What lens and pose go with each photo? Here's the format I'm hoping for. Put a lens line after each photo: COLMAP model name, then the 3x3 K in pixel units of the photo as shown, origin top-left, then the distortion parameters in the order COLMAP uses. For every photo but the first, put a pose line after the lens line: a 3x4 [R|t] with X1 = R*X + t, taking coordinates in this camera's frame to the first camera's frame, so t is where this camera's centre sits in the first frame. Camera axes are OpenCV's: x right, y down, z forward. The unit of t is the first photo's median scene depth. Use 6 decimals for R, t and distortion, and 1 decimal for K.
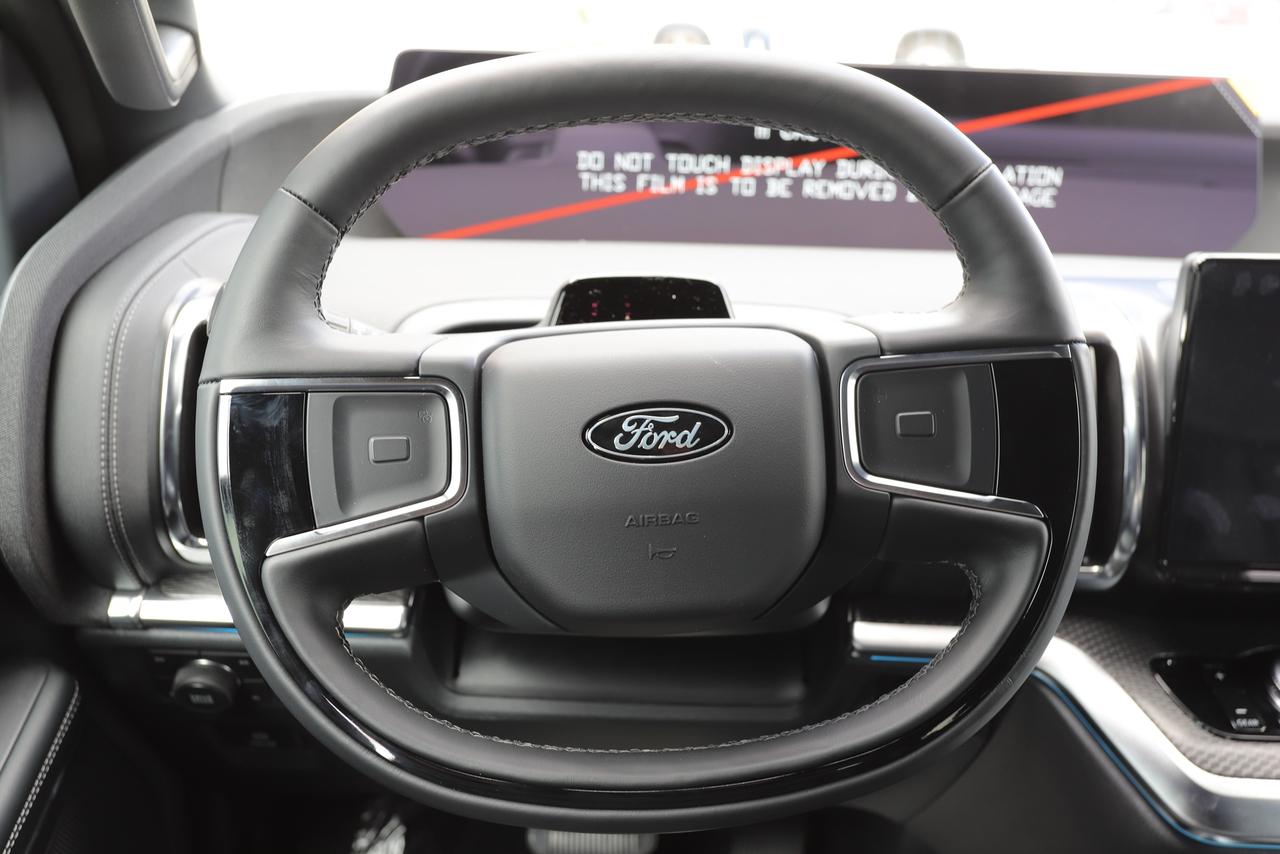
lens RADIAL K [[1351.8, 0, 640.0], [0, 1351.8, 427.0], [0, 0, 1]] dist [0.000531, 0.009984]
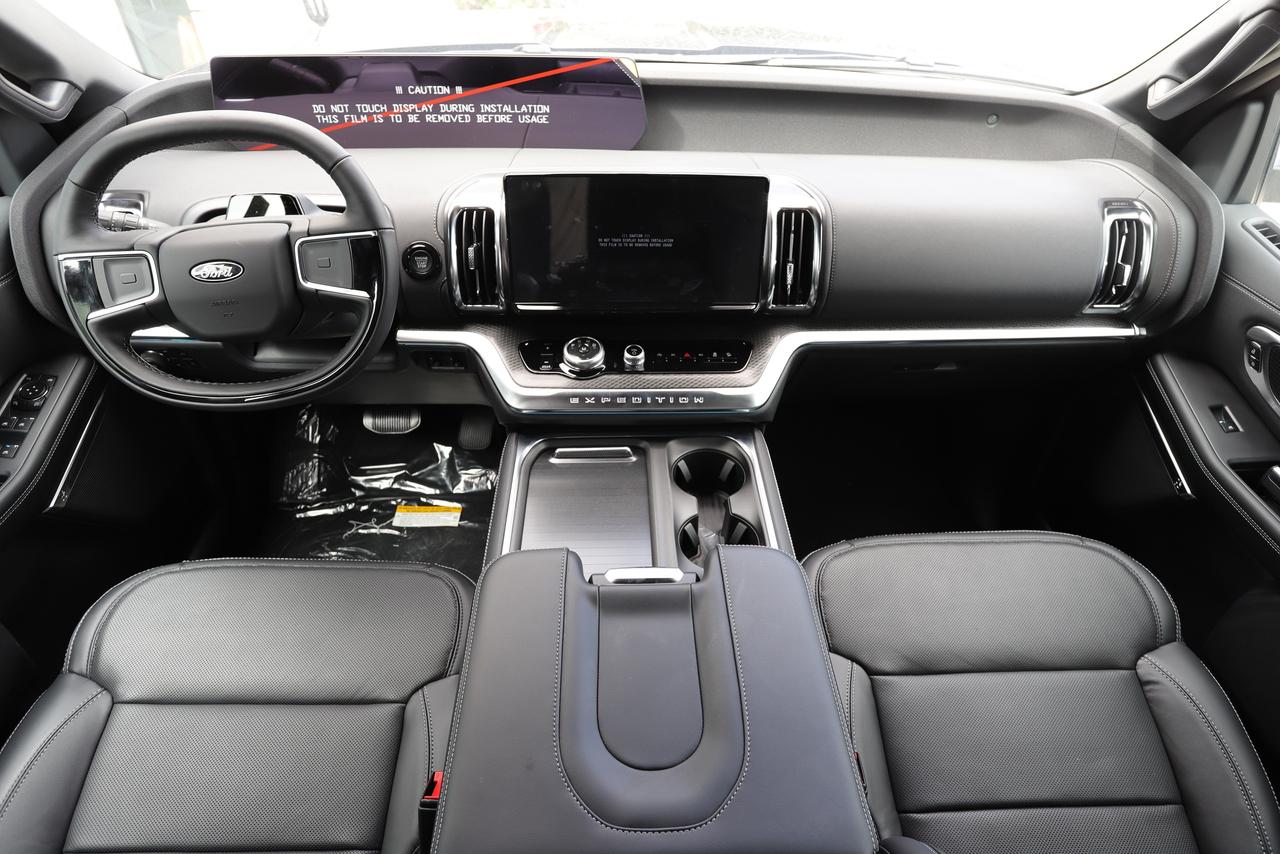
lens RADIAL K [[831.9, 0, 640.0], [0, 831.9, 427.0], [0, 0, 1]] dist [-0.001371, 0.000977]
pose [[0.999492, -0.021986, -0.023062, 0.475893], [0.027686, 0.957505, 0.287084, -0.080746], [0.015770, -0.287577, 0.957628, -0.362817]]
